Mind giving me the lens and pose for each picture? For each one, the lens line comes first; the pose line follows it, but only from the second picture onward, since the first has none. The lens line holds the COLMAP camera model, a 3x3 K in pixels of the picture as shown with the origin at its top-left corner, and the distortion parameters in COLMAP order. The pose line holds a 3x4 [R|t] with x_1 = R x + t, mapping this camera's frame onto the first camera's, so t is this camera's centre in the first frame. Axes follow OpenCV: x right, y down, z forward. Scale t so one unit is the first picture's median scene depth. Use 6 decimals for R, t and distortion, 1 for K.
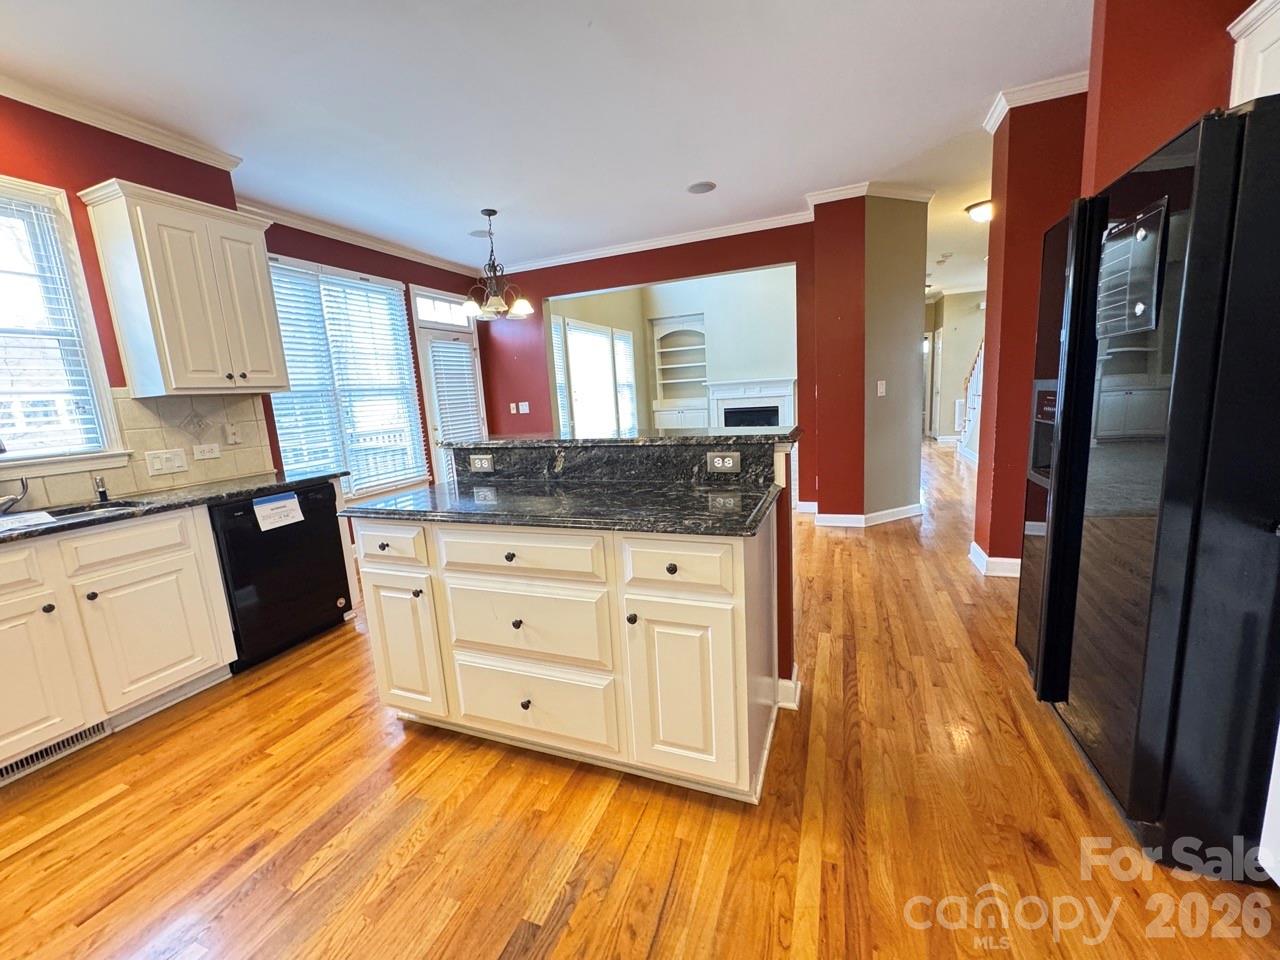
lens RADIAL K [[513.5, 0, 640.0], [0, 513.5, 480.0], [0, 0, 1]] dist [0.000629, -0.000314]
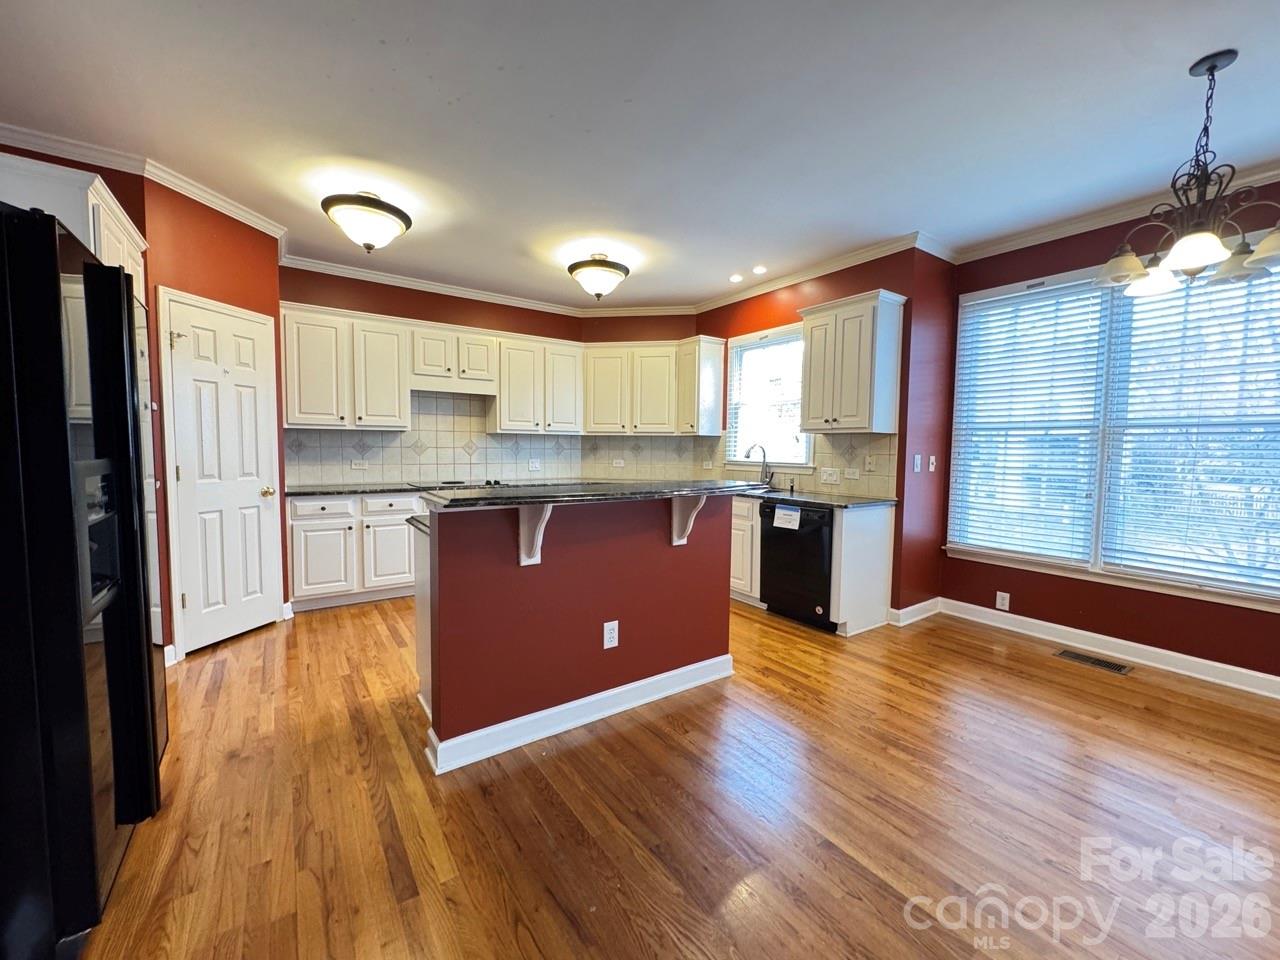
lens RADIAL K [[513.5, 0, 640.0], [0, 513.5, 480.0], [0, 0, 1]] dist [0.000629, -0.000314]
pose [[-0.555995, 0.108812, -0.824033, 0.658060], [-0.119283, 0.970687, 0.208660, -0.278875], [0.822582, 0.214307, -0.526718, 1.361301]]
